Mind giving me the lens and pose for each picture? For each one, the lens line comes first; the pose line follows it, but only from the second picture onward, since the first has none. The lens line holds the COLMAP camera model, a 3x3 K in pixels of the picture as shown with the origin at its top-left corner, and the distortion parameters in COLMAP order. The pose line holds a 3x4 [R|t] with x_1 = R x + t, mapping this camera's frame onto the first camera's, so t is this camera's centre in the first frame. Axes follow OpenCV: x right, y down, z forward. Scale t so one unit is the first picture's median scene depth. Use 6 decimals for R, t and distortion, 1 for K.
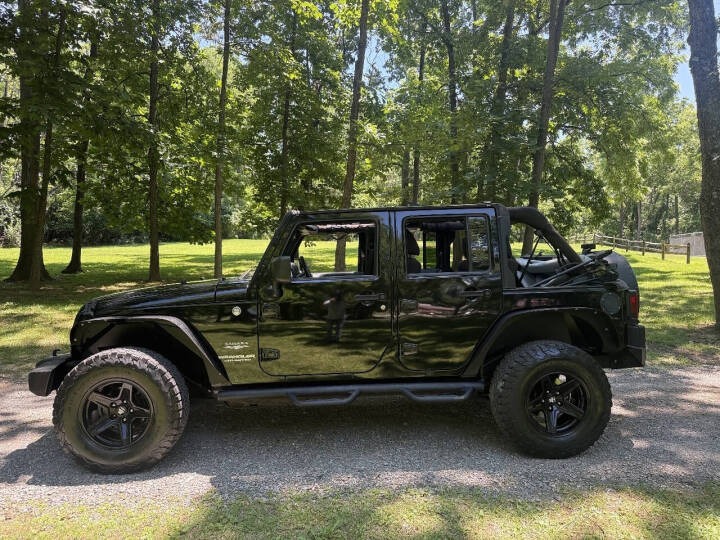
lens RADIAL K [[495.2, 0, 357.0], [0, 495.2, 272.2], [0, 0, 1]] dist [0.054809, -0.074999]
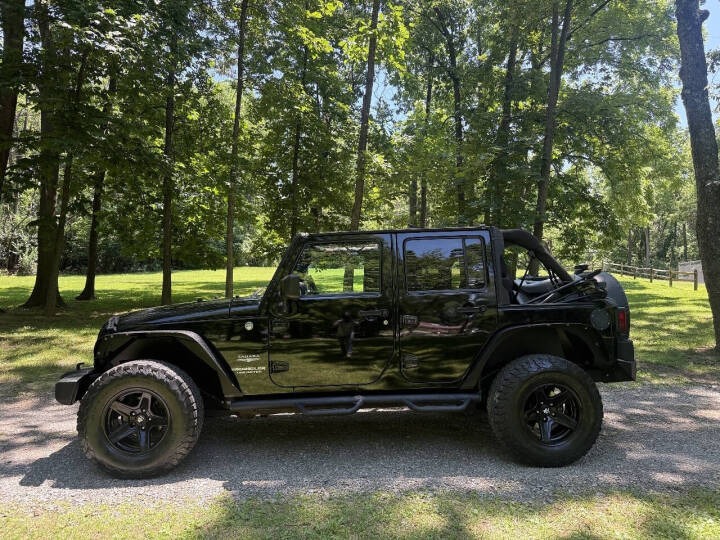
lens RADIAL K [[493.5, 0, 362.1], [0, 493.5, 275.3], [0, 0, 1]] dist [0.074855, -0.108218]
pose [[0.999953, -0.001364, -0.009615, 0.003494], [0.000873, 0.998706, -0.050850, 0.006603], [0.009672, 0.050840, 0.998660, -0.020880]]
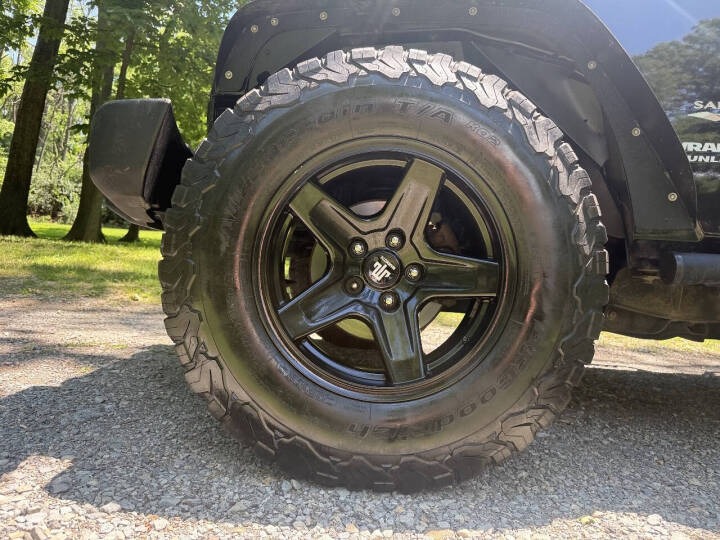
lens RADIAL K [[493.5, 0, 362.1], [0, 493.5, 275.3], [0, 0, 1]] dist [0.074855, -0.108218]
pose [[0.994099, 0.081062, -0.072088, -0.120249], [-0.083408, 0.996059, -0.030154, 0.075493], [0.069359, 0.035989, 0.996942, 0.184089]]
